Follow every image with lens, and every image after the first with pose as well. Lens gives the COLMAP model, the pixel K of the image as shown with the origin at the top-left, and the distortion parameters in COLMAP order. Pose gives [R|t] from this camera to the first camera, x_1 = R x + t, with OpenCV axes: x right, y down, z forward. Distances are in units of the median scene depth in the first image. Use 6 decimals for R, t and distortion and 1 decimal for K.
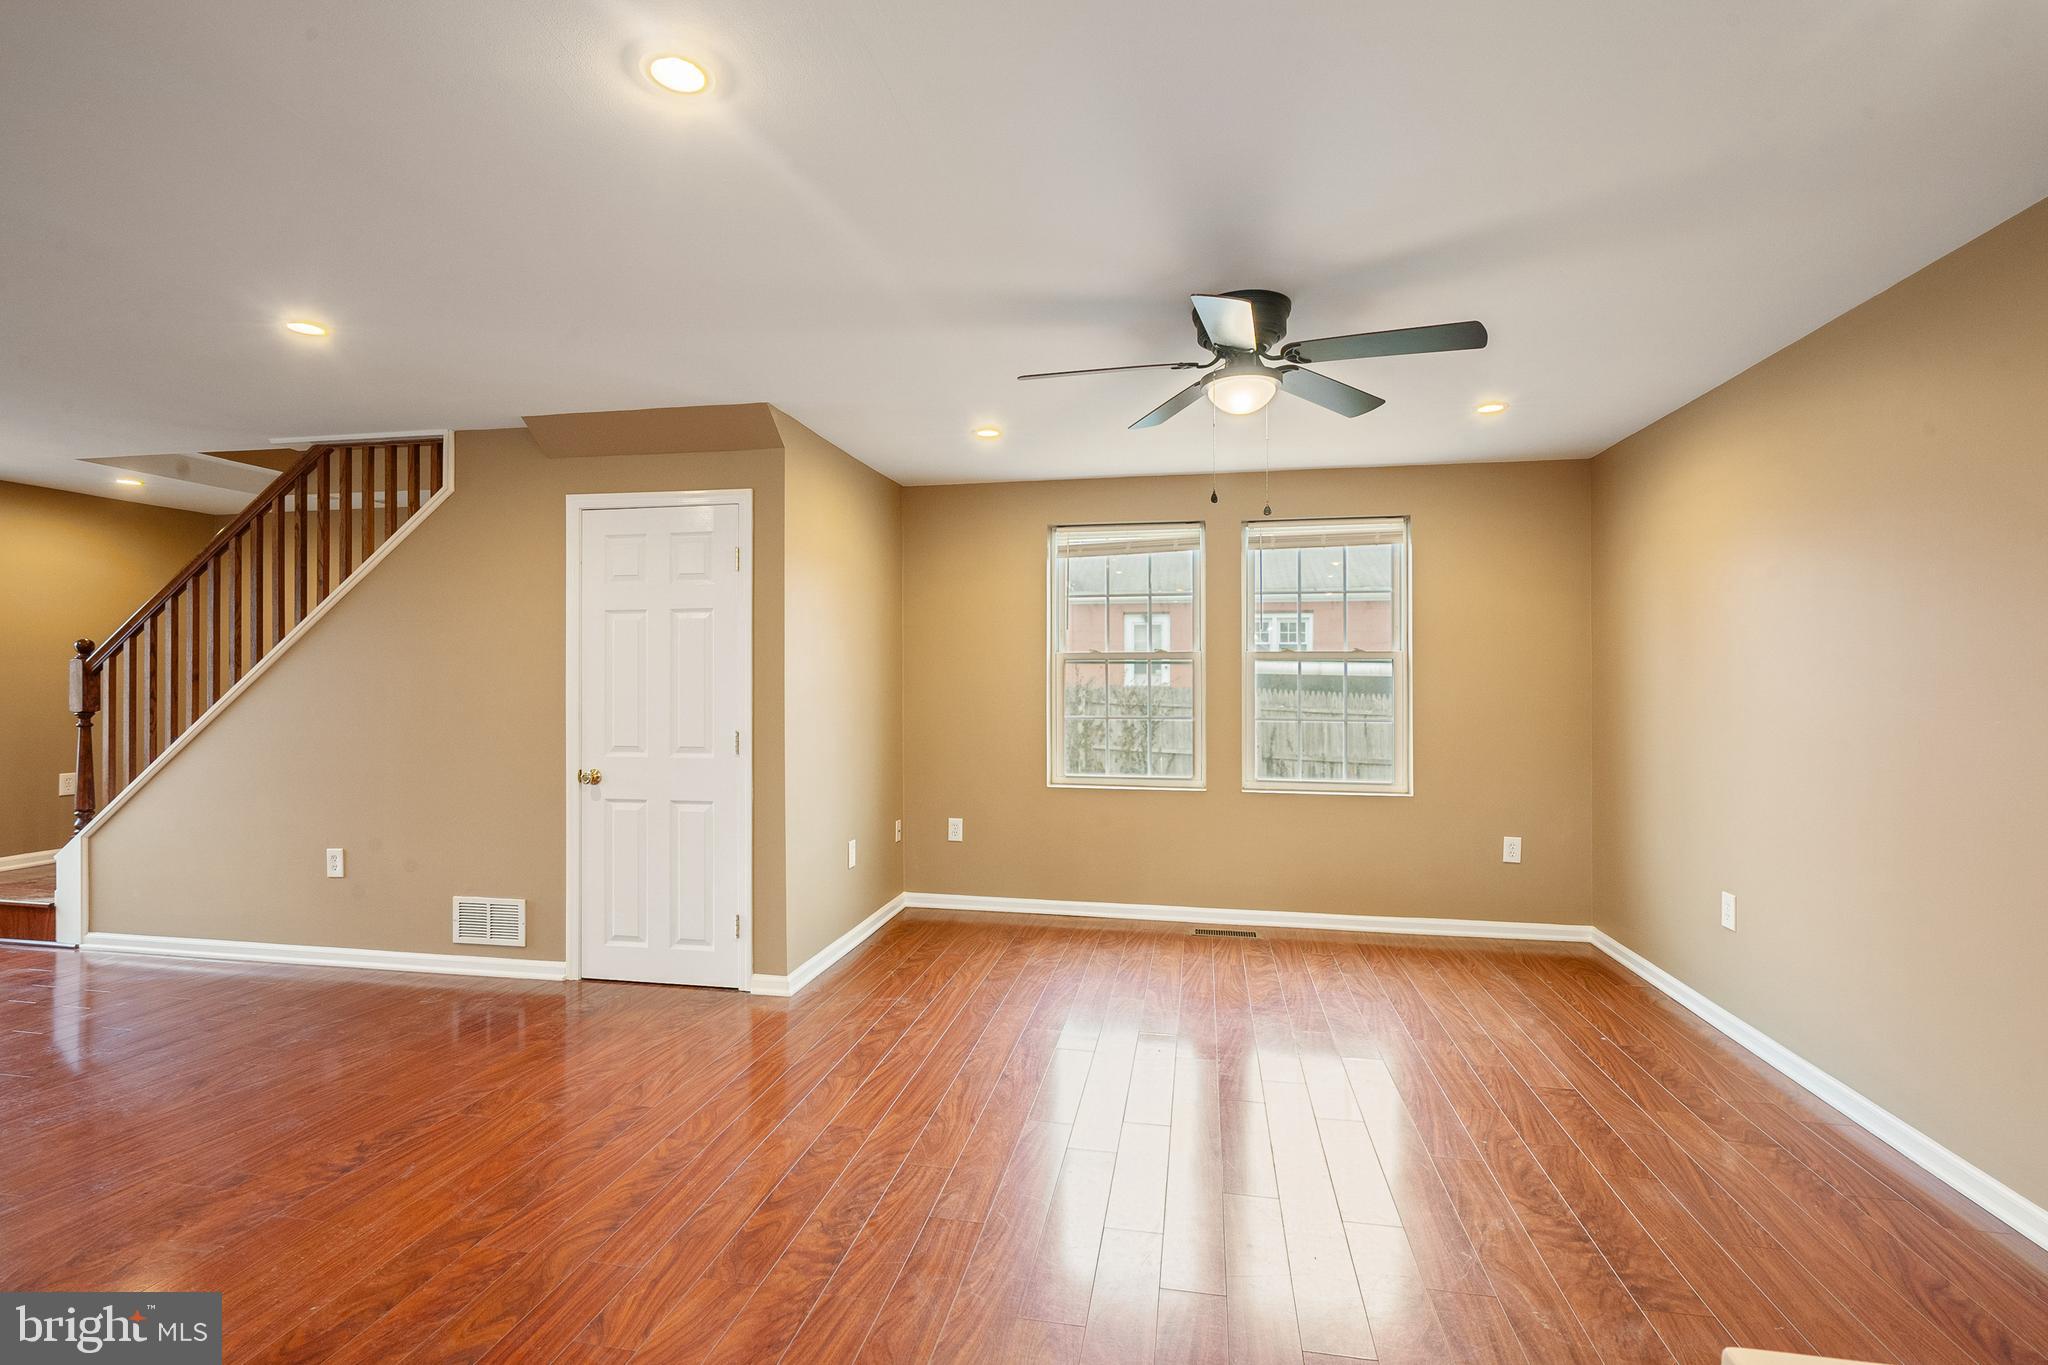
lens RADIAL K [[888.4, 0, 1017.9], [0, 888.4, 678.8], [0, 0, 1]] dist [-0.002259, 0.001666]
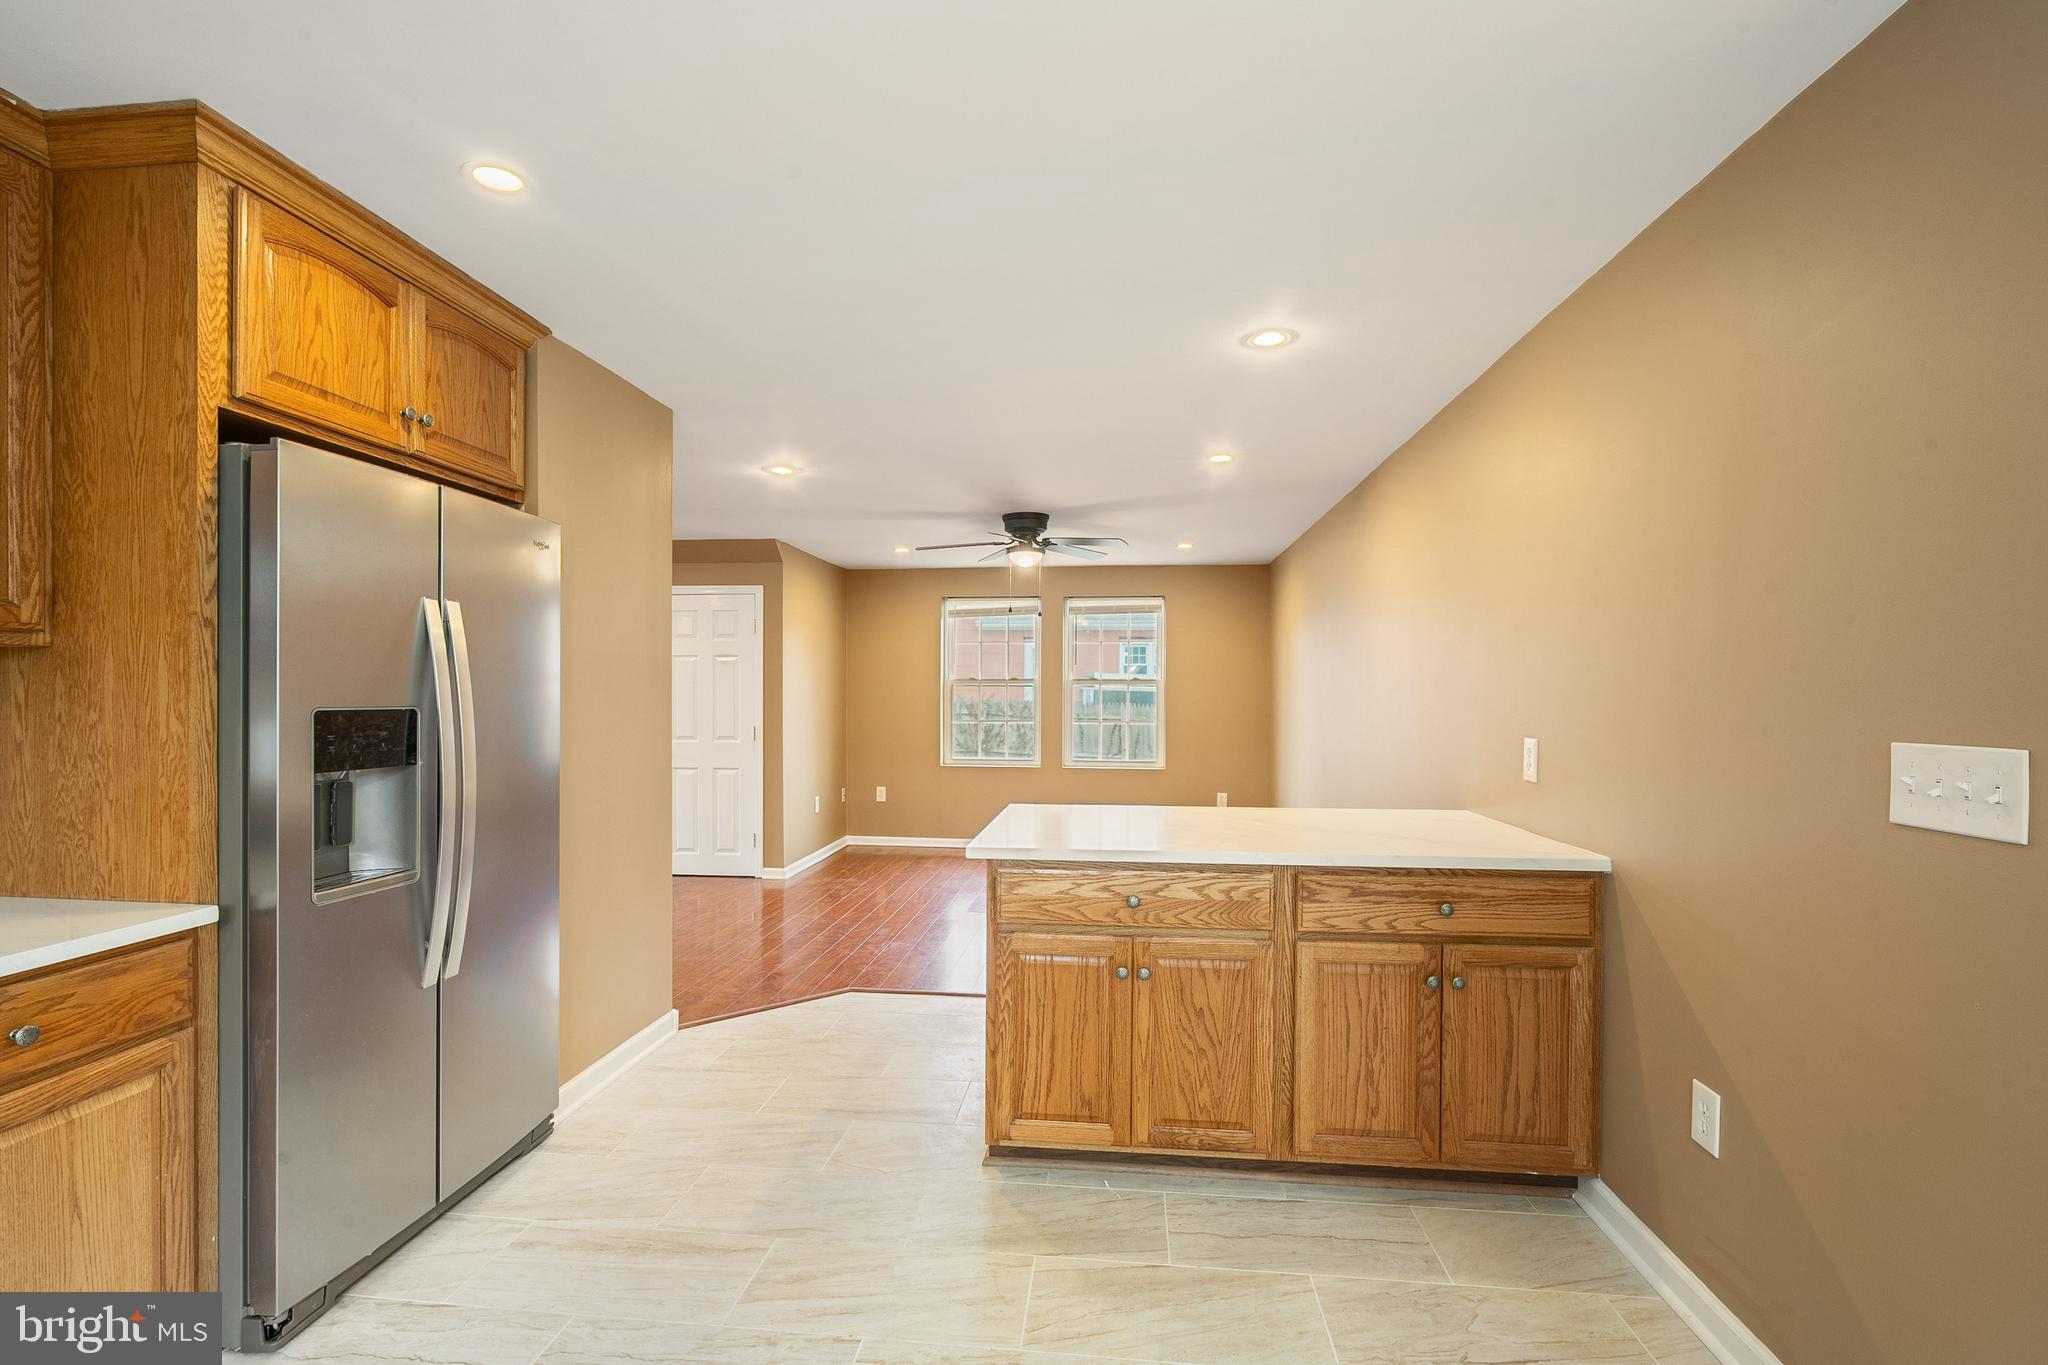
lens RADIAL K [[888.4, 0, 1007.2], [0, 888.4, 687.5], [0, 0, 1]] dist [-0.002259, 0.001666]
pose [[0.997139, 0.003155, 0.075528, 0.035701], [-0.002712, 0.999979, -0.005968, -0.006816], [-0.075545, 0.005746, 0.997126, -0.649670]]
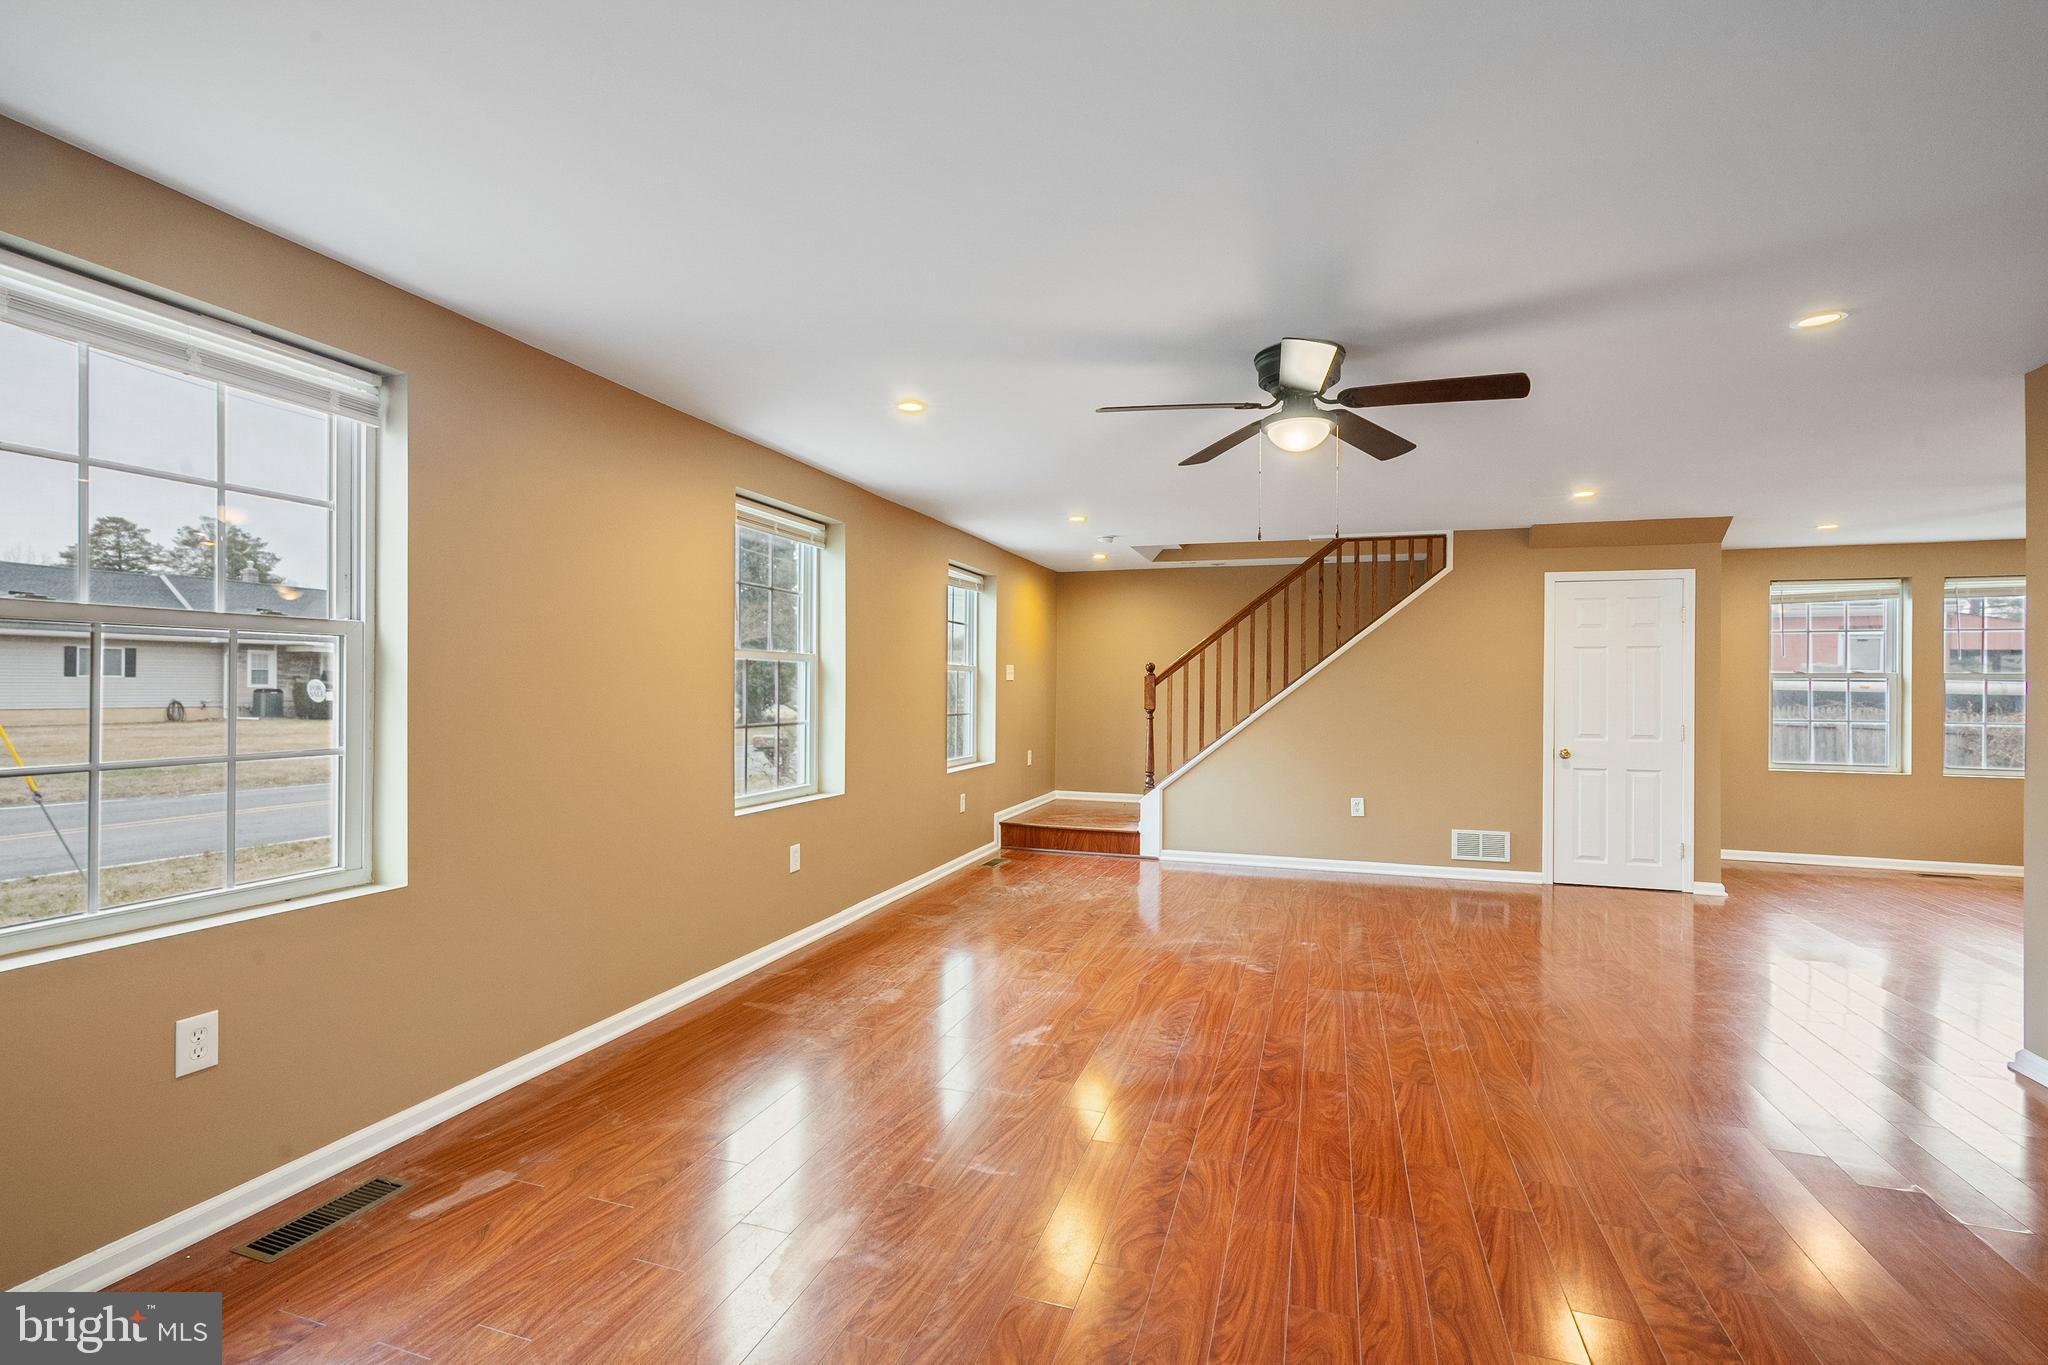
lens RADIAL K [[888.4, 0, 947.6], [0, 888.4, 688.7], [0, 0, 1]] dist [-0.002259, 0.001666]
pose [[0.992135, 0.005978, -0.125027, -1.227467], [-0.006634, 0.999966, -0.004831, 0.010620], [0.124994, 0.005623, 0.992142, -0.610046]]
